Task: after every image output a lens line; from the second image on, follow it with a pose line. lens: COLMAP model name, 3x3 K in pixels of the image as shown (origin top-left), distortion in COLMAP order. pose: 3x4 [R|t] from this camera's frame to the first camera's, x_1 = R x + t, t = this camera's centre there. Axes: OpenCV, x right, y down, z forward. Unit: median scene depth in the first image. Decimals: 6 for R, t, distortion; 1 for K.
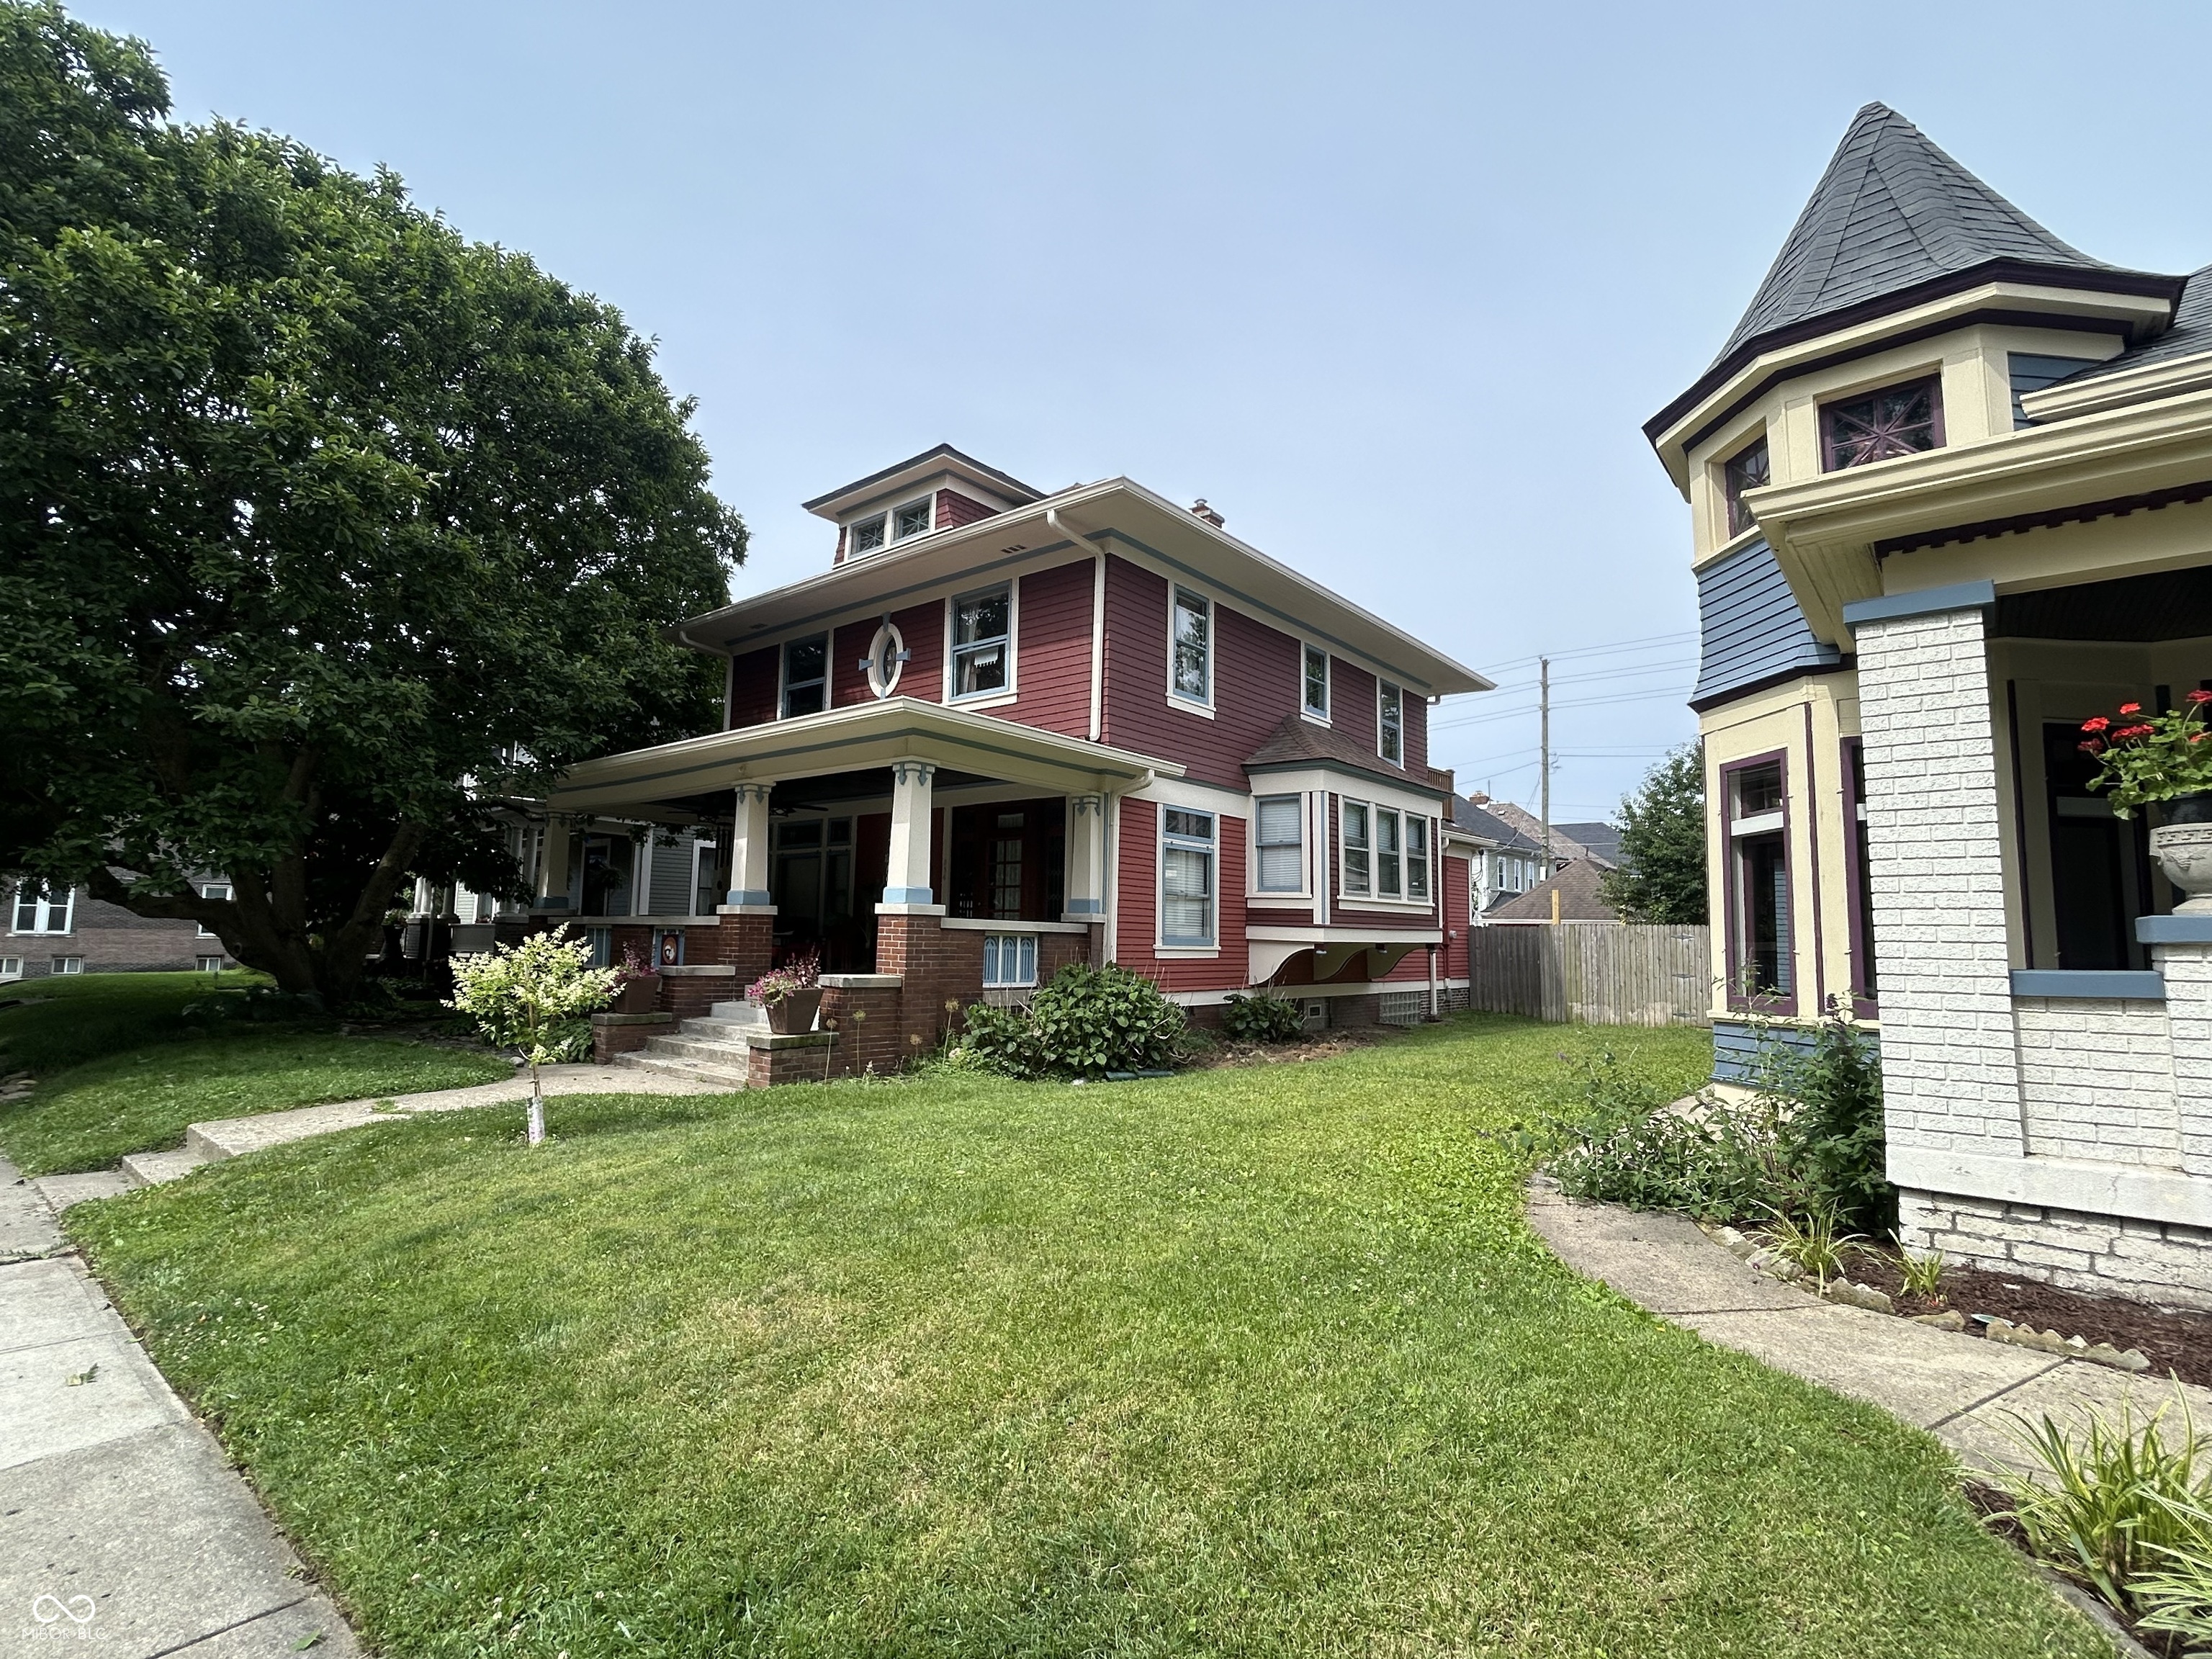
lens RADIAL K [[1057.1, 0, 1106.0], [0, 1057.1, 829.5], [0, 0, 1]] dist [0.001170, 0.000658]
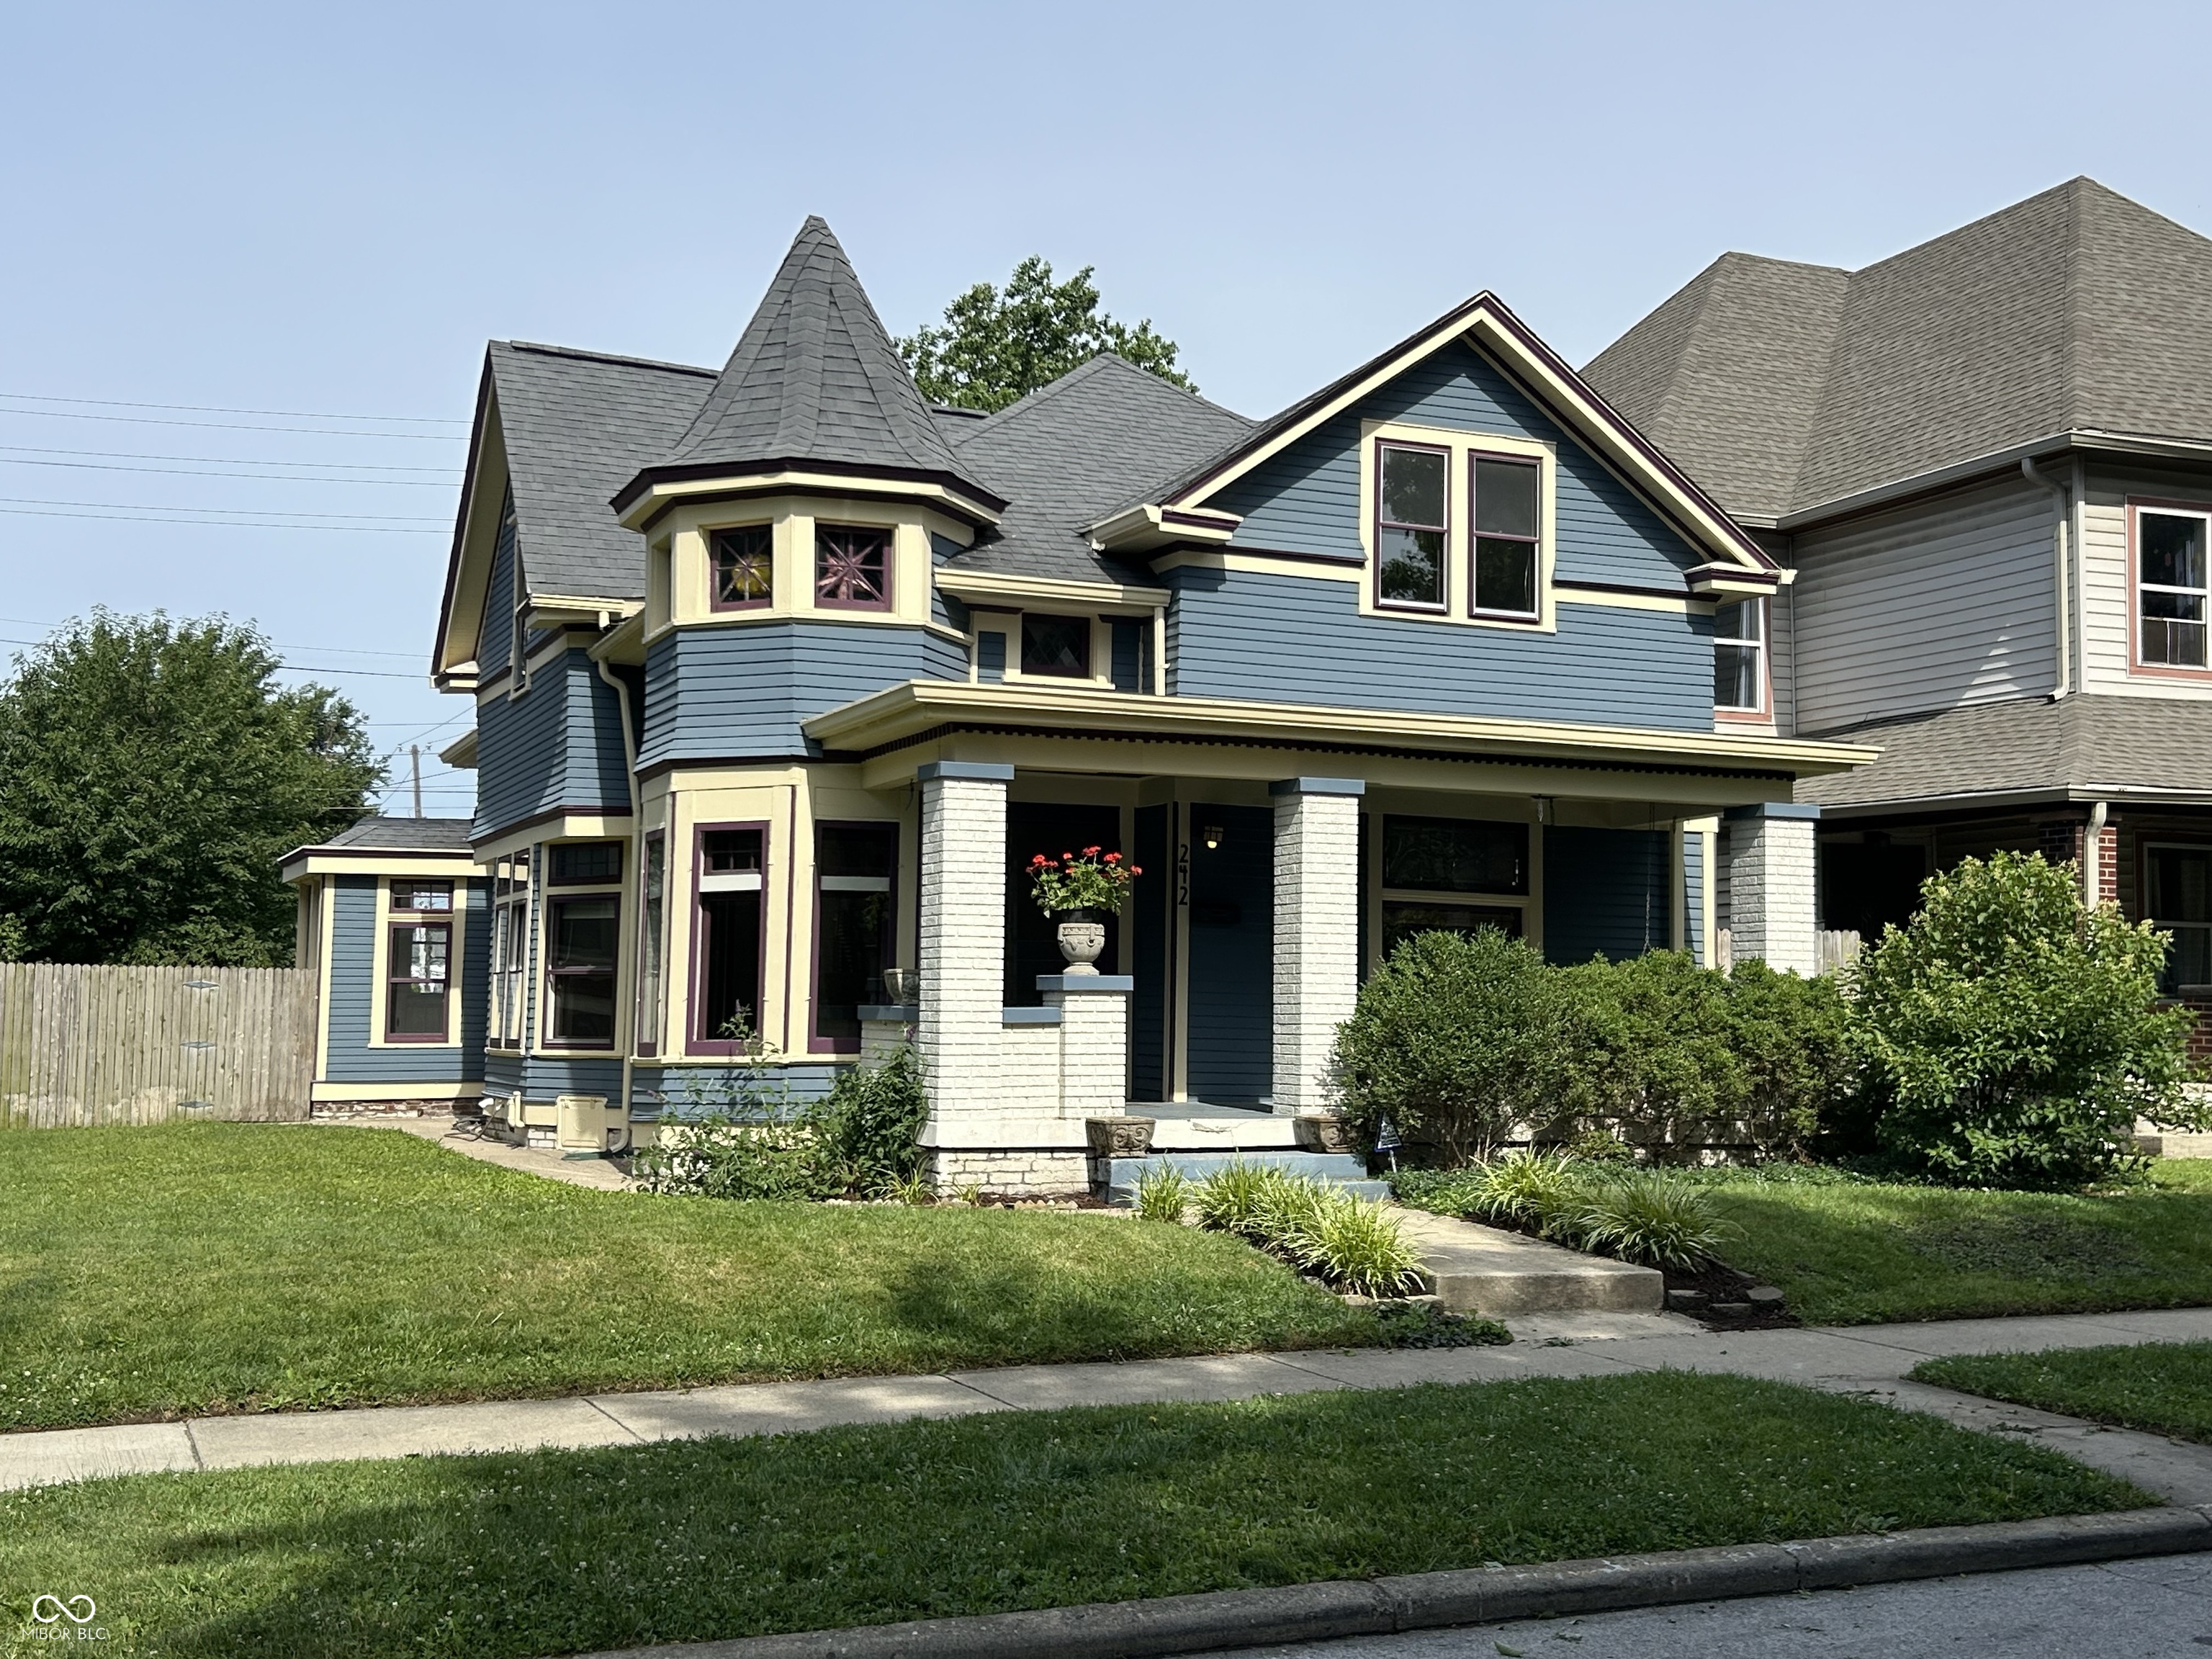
lens RADIAL K [[2495.6, 0, 1106.0], [0, 2495.6, 829.5], [0, 0, 1]] dist [0.001774, -0.001044]
pose [[0.469124, 0.057804, 0.881238, -2.120072], [-0.092404, 0.995591, -0.016114, -0.078912], [-0.878285, -0.073870, 0.472397, -0.801038]]
